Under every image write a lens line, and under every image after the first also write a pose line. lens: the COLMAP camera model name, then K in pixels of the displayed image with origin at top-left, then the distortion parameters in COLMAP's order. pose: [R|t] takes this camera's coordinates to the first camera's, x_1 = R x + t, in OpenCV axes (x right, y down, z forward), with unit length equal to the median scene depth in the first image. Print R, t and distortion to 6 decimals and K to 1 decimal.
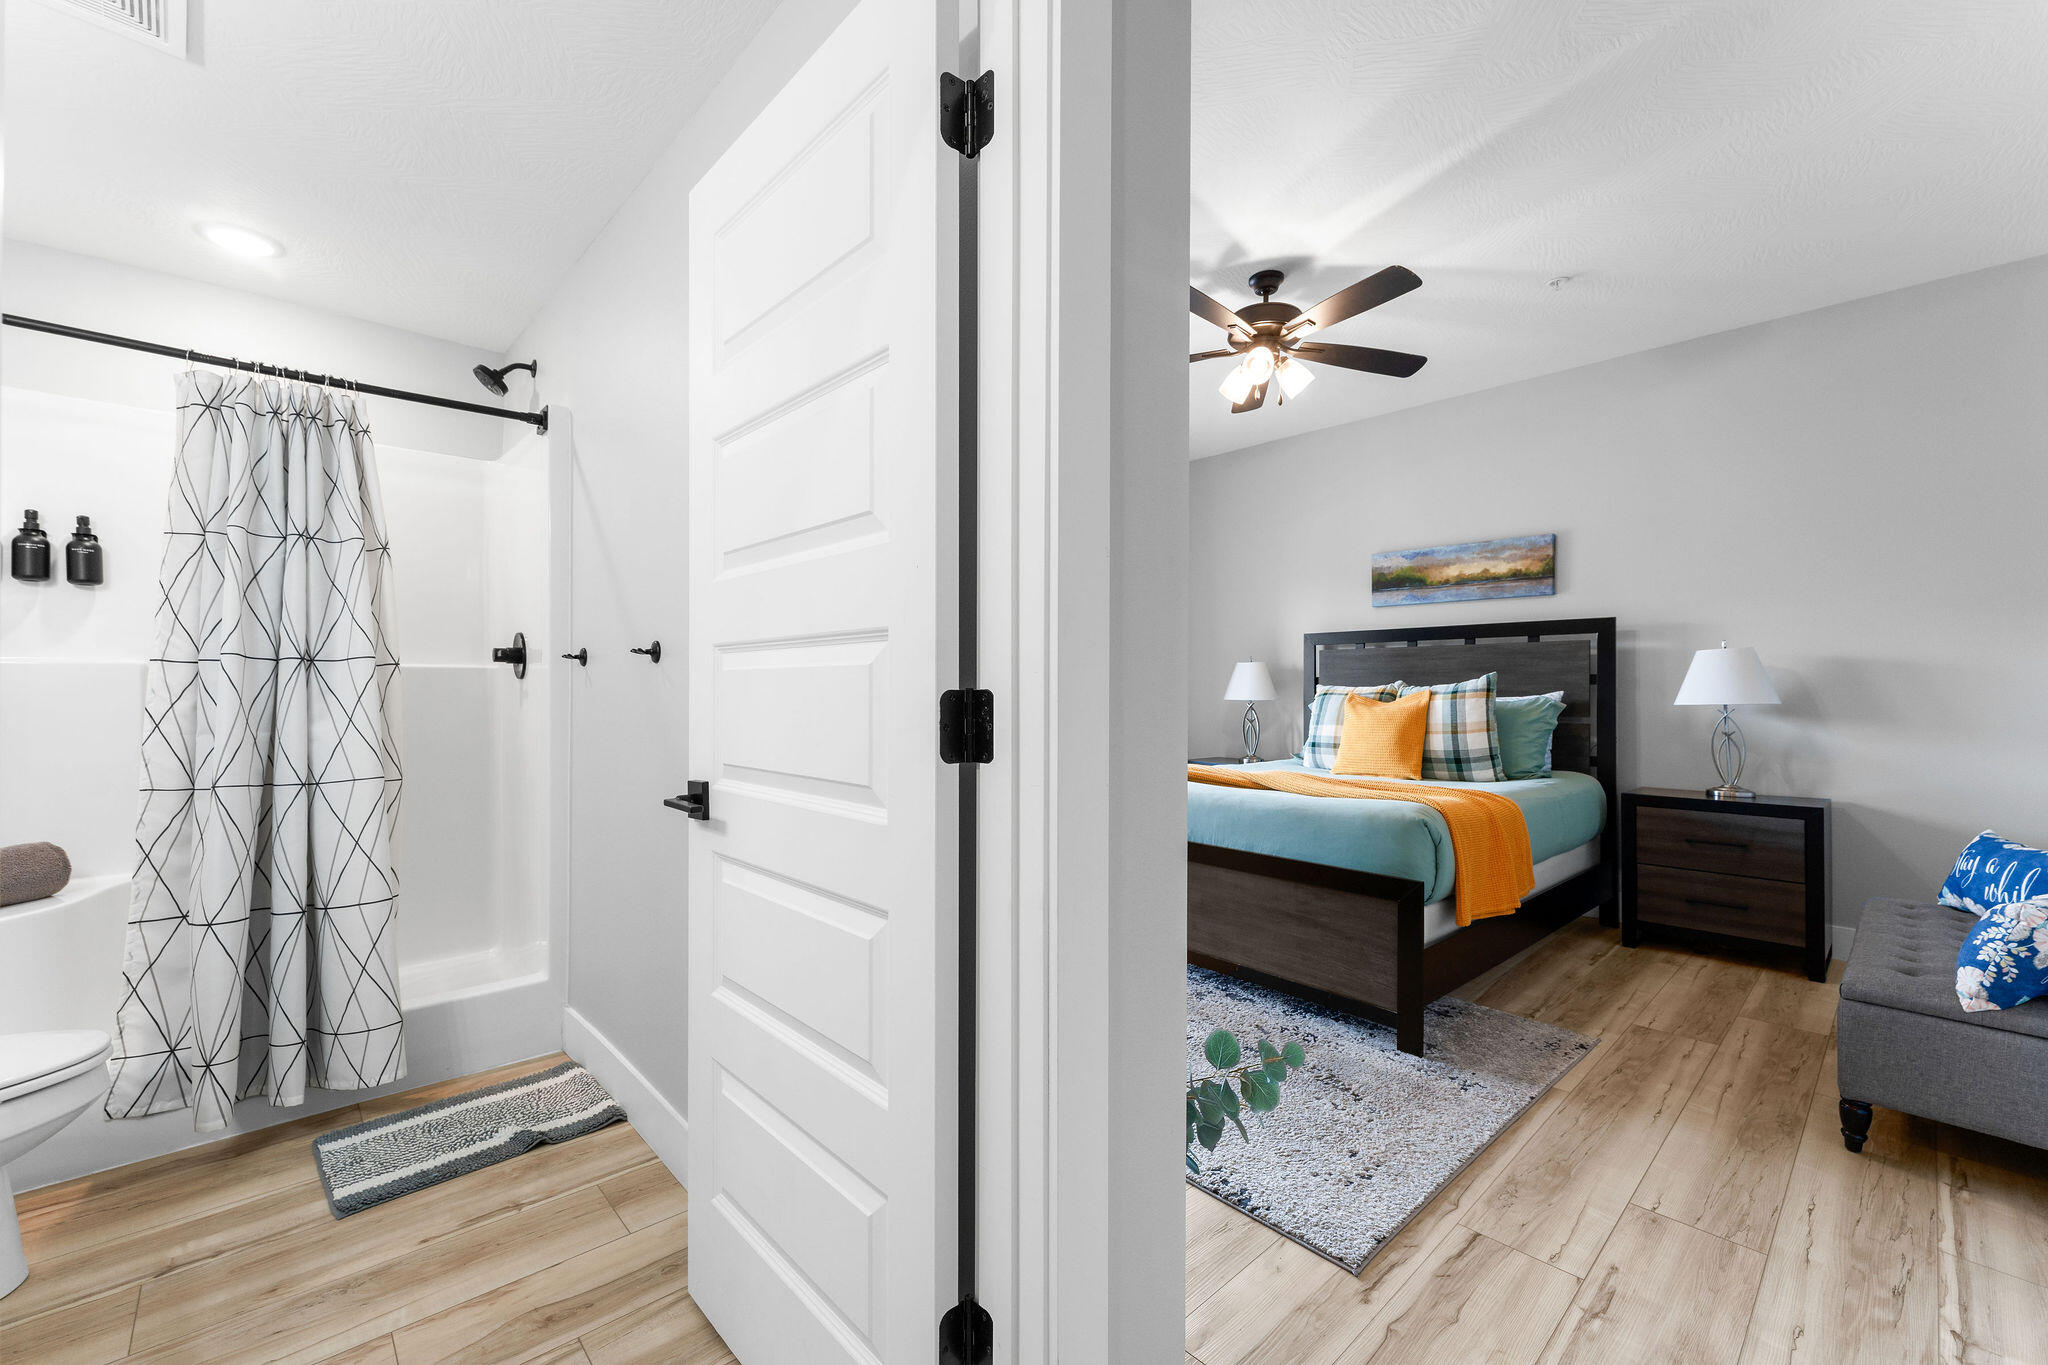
lens RADIAL K [[810.9, 0, 1044.5], [0, 810.9, 690.3], [0, 0, 1]] dist [0.000517, -0.000517]
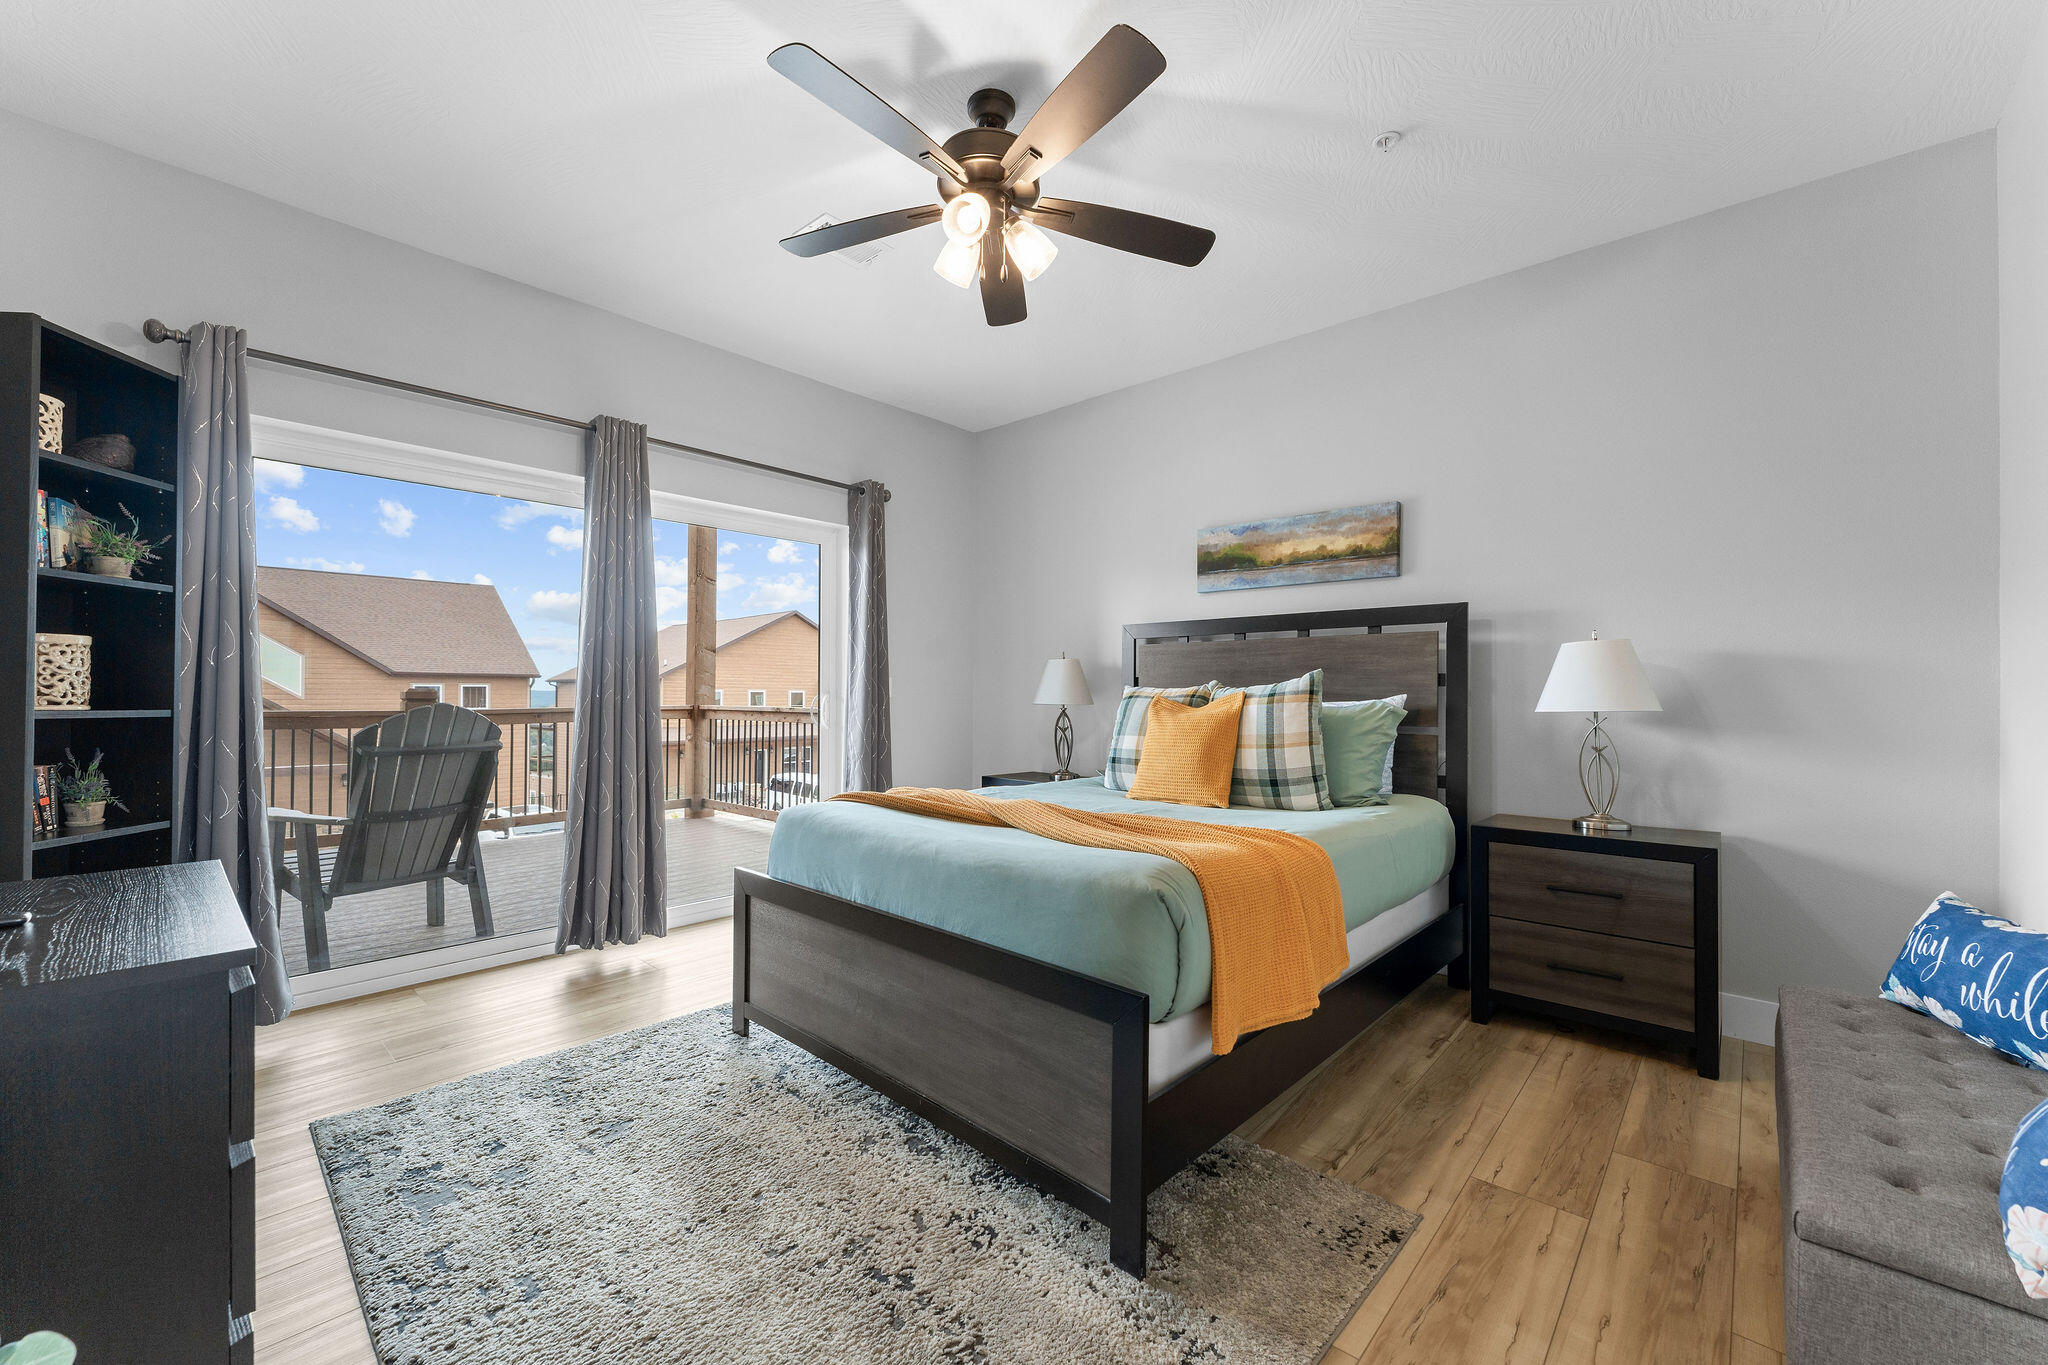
lens RADIAL K [[810.9, 0, 1028.2], [0, 810.9, 691.3], [0, 0, 1]] dist [0.000517, -0.000517]
pose [[0.995719, 0.005997, 0.092236, 0.247446], [-0.005527, 0.999970, -0.005350, 0.005562], [-0.092266, 0.004818, 0.995723, 0.302174]]
